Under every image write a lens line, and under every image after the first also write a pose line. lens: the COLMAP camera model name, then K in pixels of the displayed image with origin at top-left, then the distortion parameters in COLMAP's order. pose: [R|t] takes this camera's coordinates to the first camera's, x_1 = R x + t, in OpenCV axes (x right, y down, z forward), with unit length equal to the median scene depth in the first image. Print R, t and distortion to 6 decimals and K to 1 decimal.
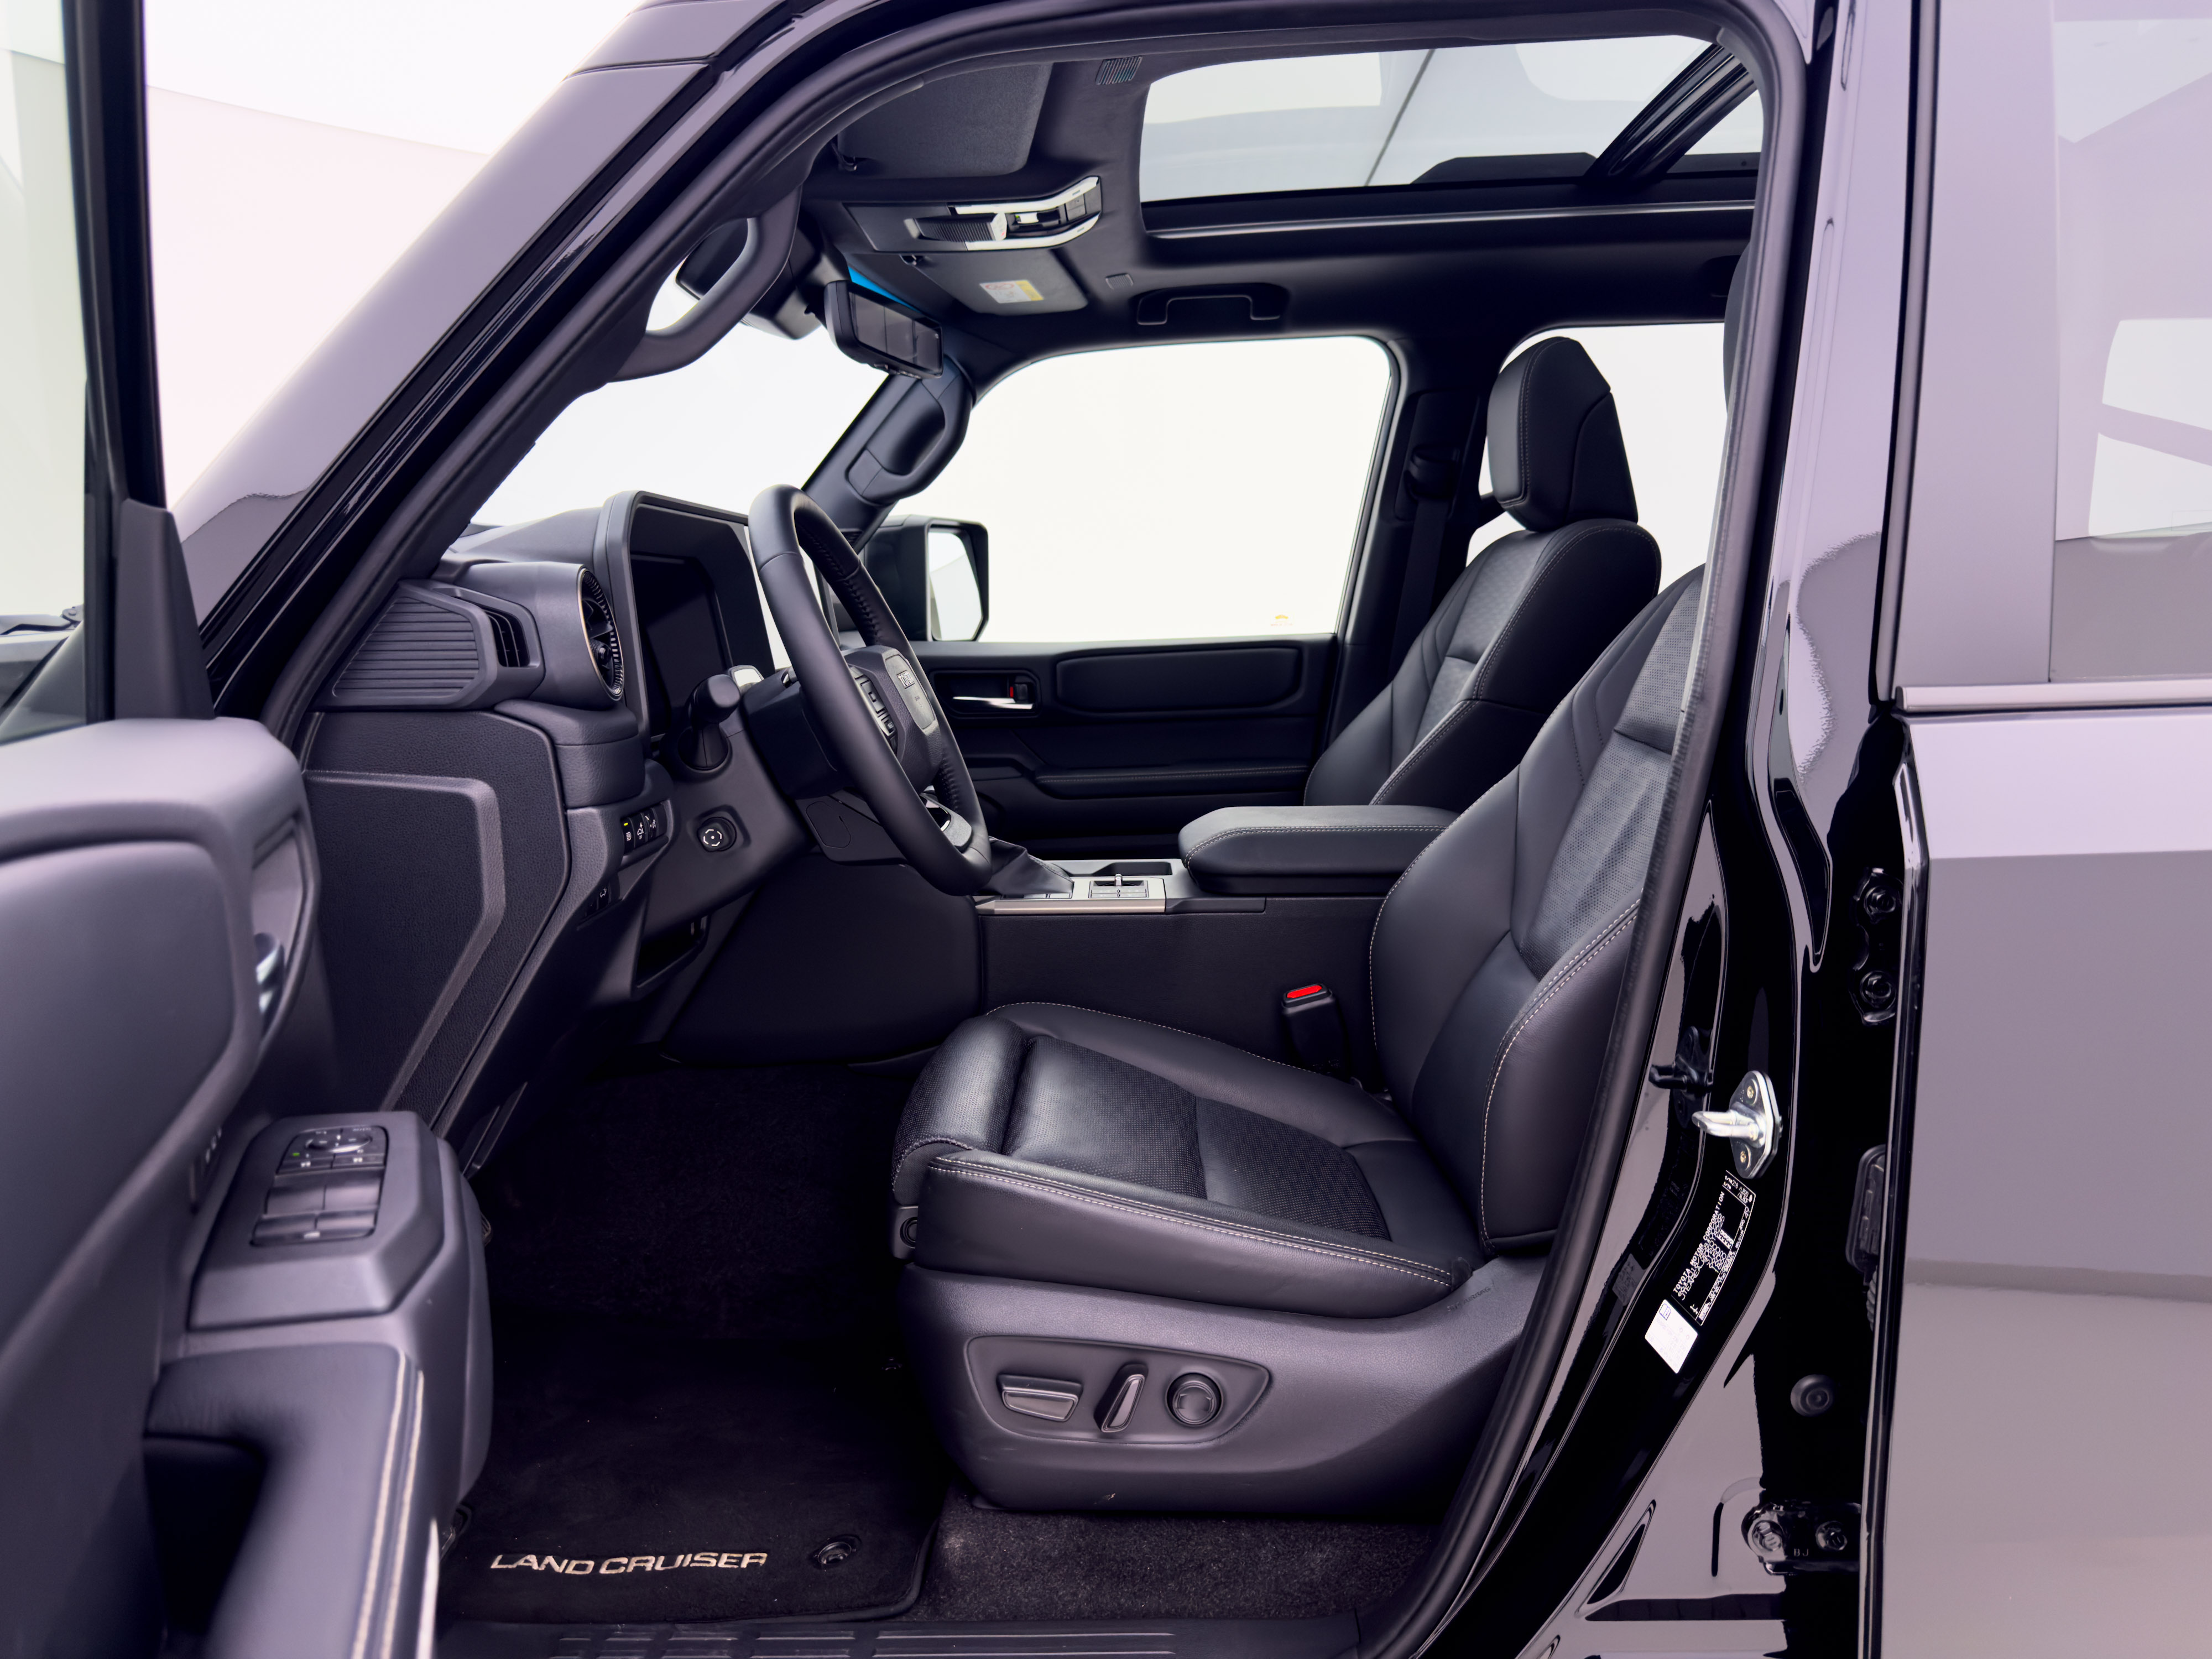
lens RADIAL K [[1530.3, 0, 1106.0], [0, 1530.3, 797.8], [0, 0, 1]] dist [0.003808, 0.000865]
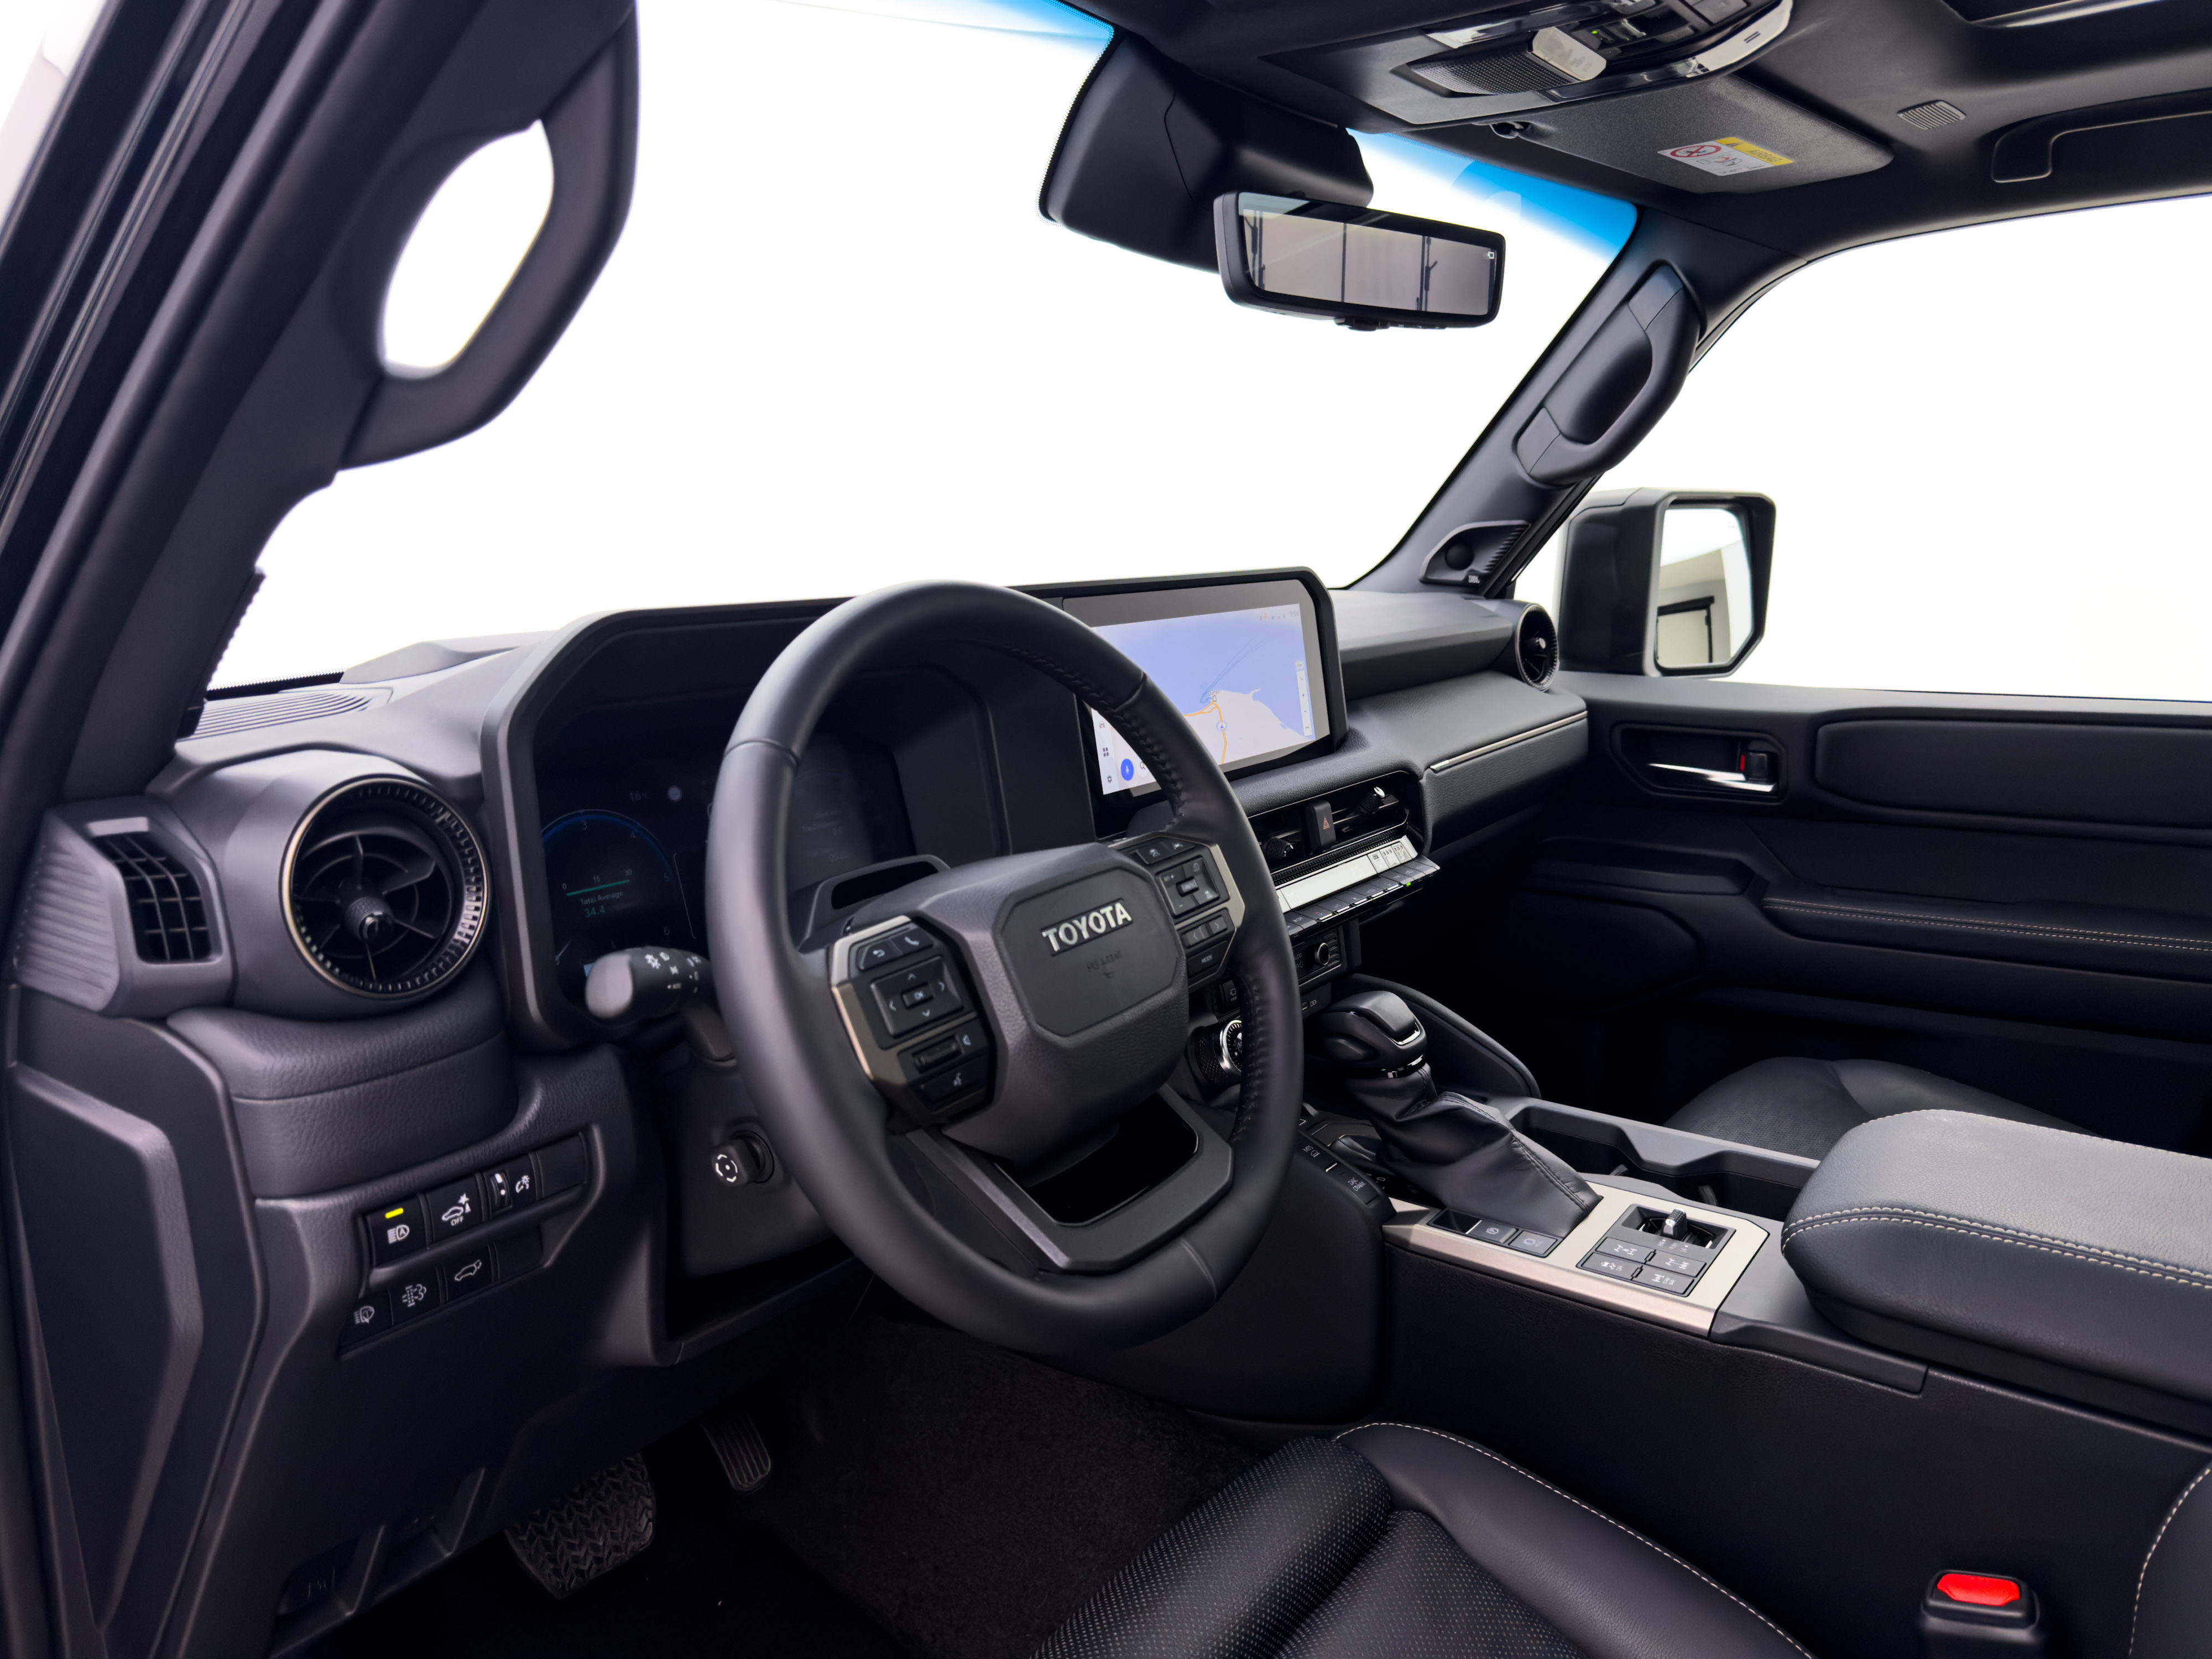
lens RADIAL K [[1530.3, 0, 1106.0], [0, 1530.3, 797.8], [0, 0, 1]] dist [0.003808, 0.000865]
pose [[0.808100, 0.122528, -0.576161, 0.117303], [-0.081514, 0.991977, 0.096630, -0.111398], [0.583379, -0.031121, 0.811604, 0.338516]]
